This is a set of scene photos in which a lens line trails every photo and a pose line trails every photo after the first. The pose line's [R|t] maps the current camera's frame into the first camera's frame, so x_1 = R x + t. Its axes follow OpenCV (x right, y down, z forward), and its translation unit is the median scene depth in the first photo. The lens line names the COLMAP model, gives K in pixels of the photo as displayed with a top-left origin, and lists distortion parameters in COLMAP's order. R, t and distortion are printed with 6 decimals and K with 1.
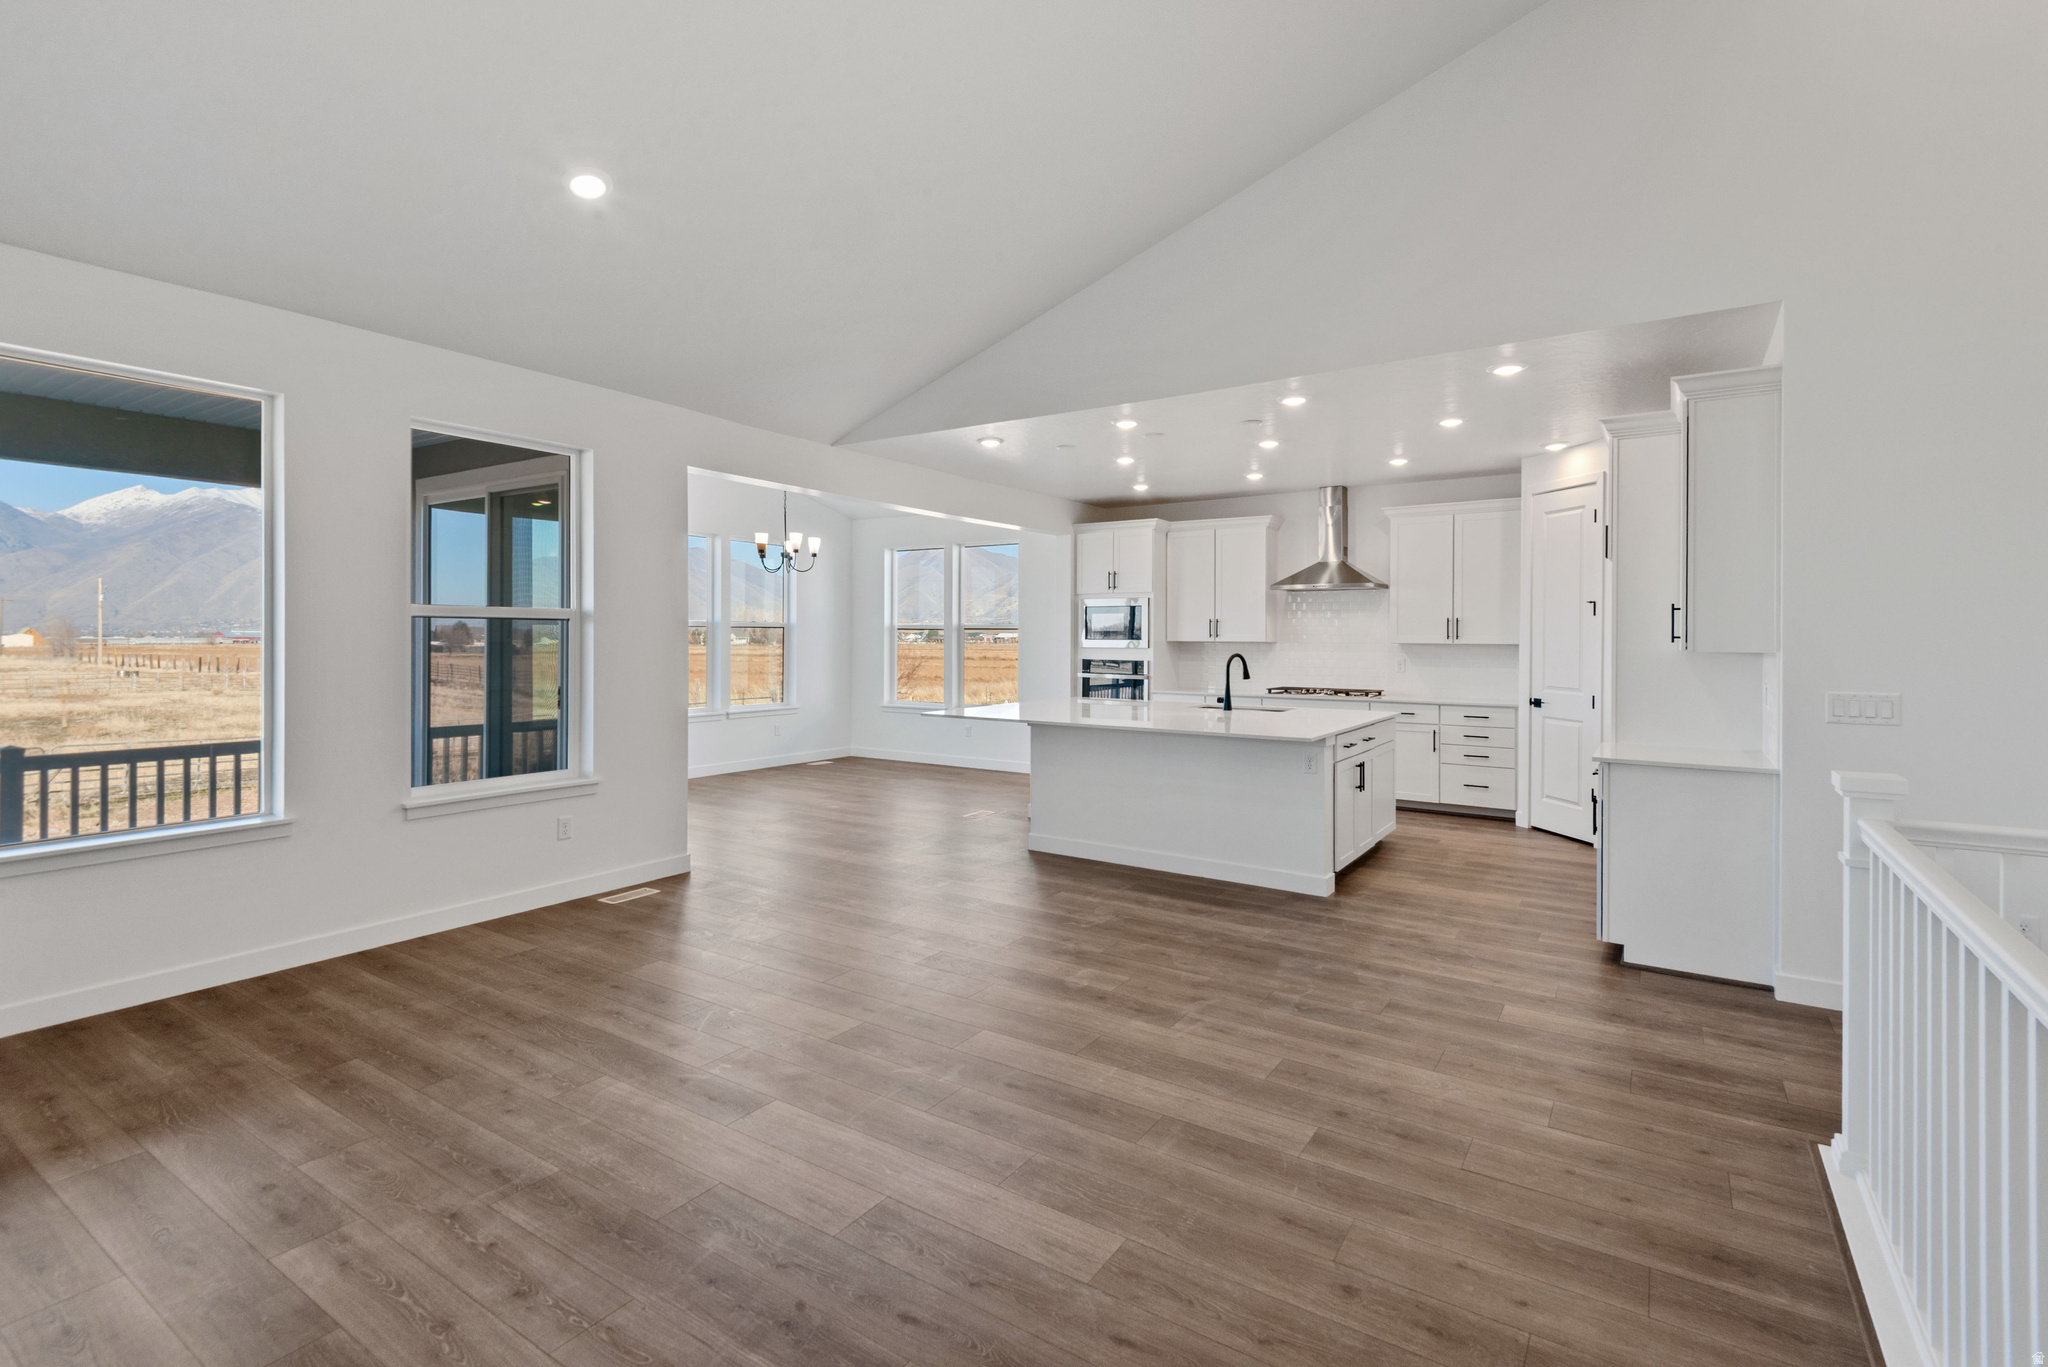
lens RADIAL K [[953.6, 0, 1006.7], [0, 953.6, 639.3], [0, 0, 1]] dist [0.011041, -0.000494]
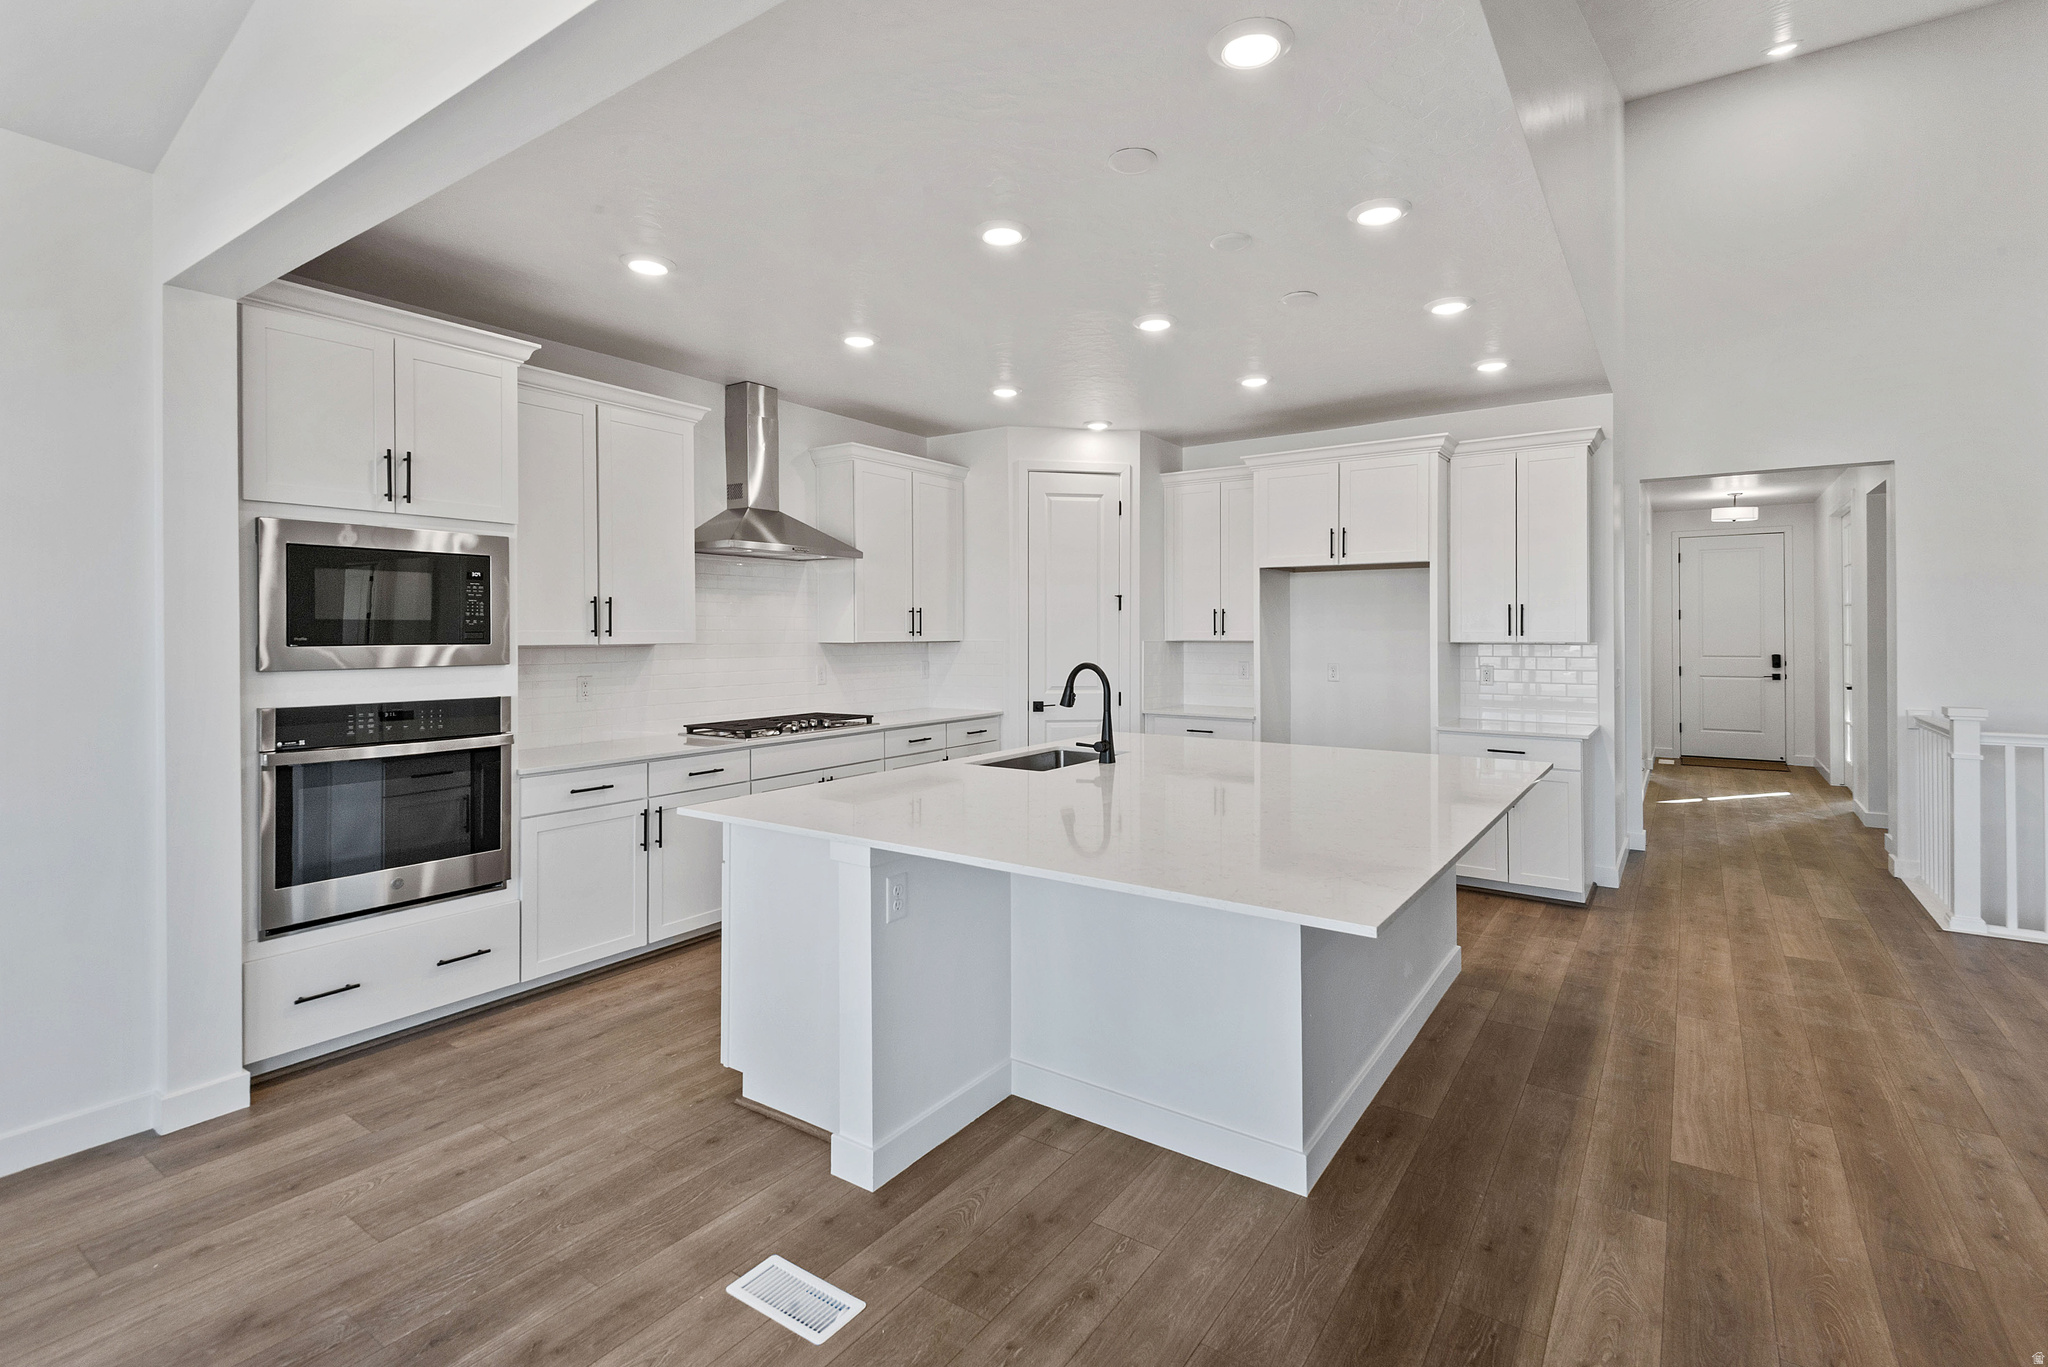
lens RADIAL K [[953.6, 0, 1043.2], [0, 953.6, 630.6], [0, 0, 1]] dist [0.011041, -0.000494]
pose [[-0.015630, 0.000885, 0.999877, -0.291801], [0.002847, 0.999996, -0.000840, -0.003281], [-0.999874, 0.002834, -0.015633, 0.910808]]
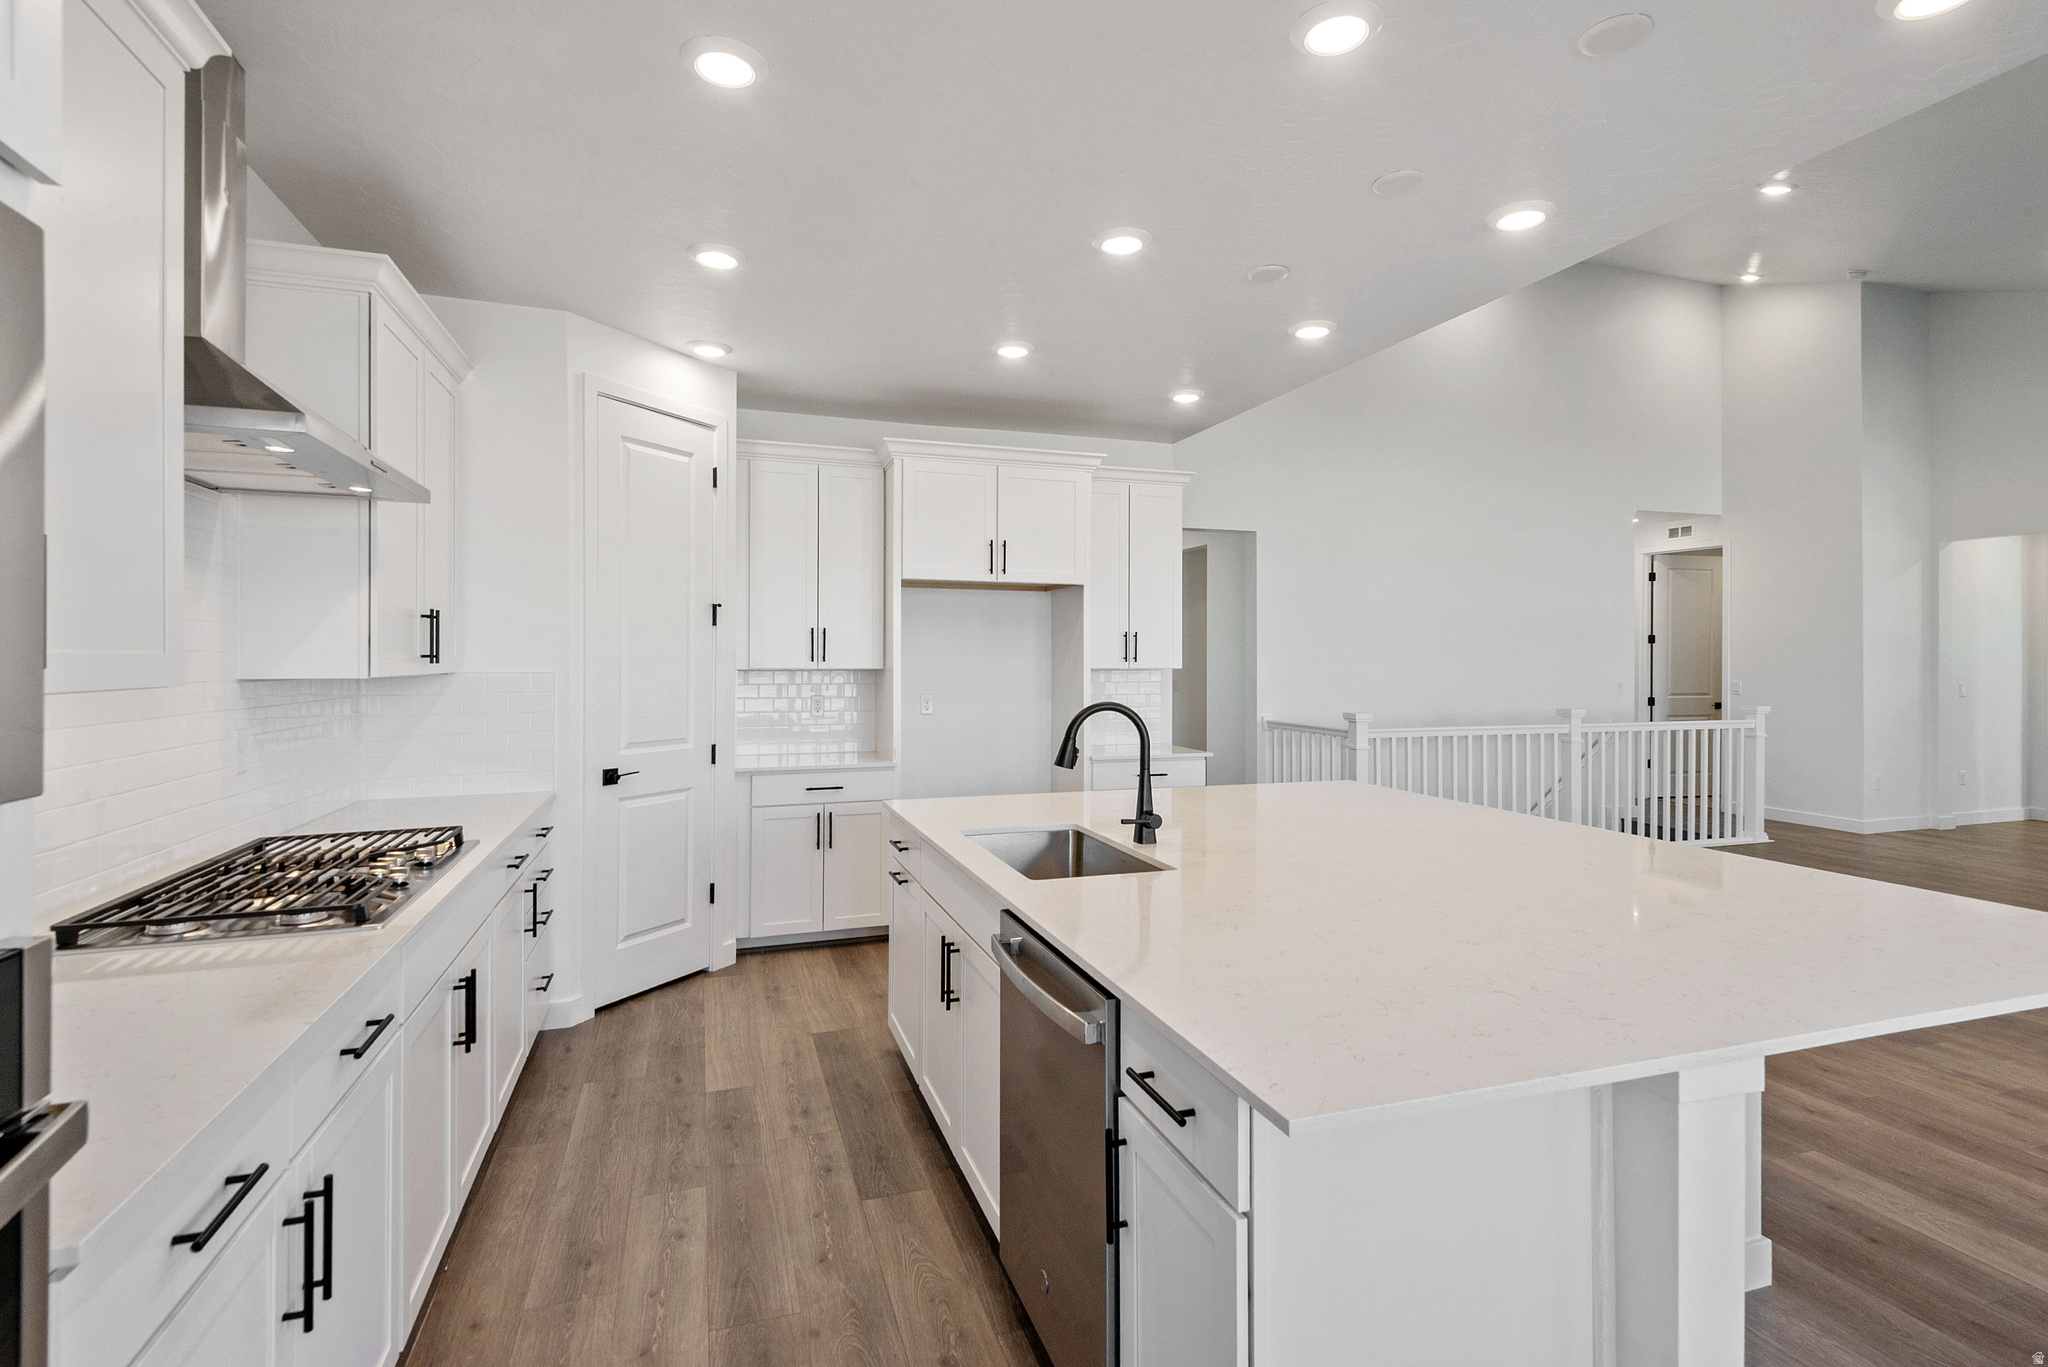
lens RADIAL K [[953.6, 0, 1027.6], [0, 953.6, 664.5], [0, 0, 1]] dist [0.011041, -0.000494]
pose [[-0.809668, -0.007178, 0.586845, 0.035078], [-0.002740, 0.999961, 0.008452, -0.003230], [-0.586882, 0.005235, -0.809655, 1.179500]]
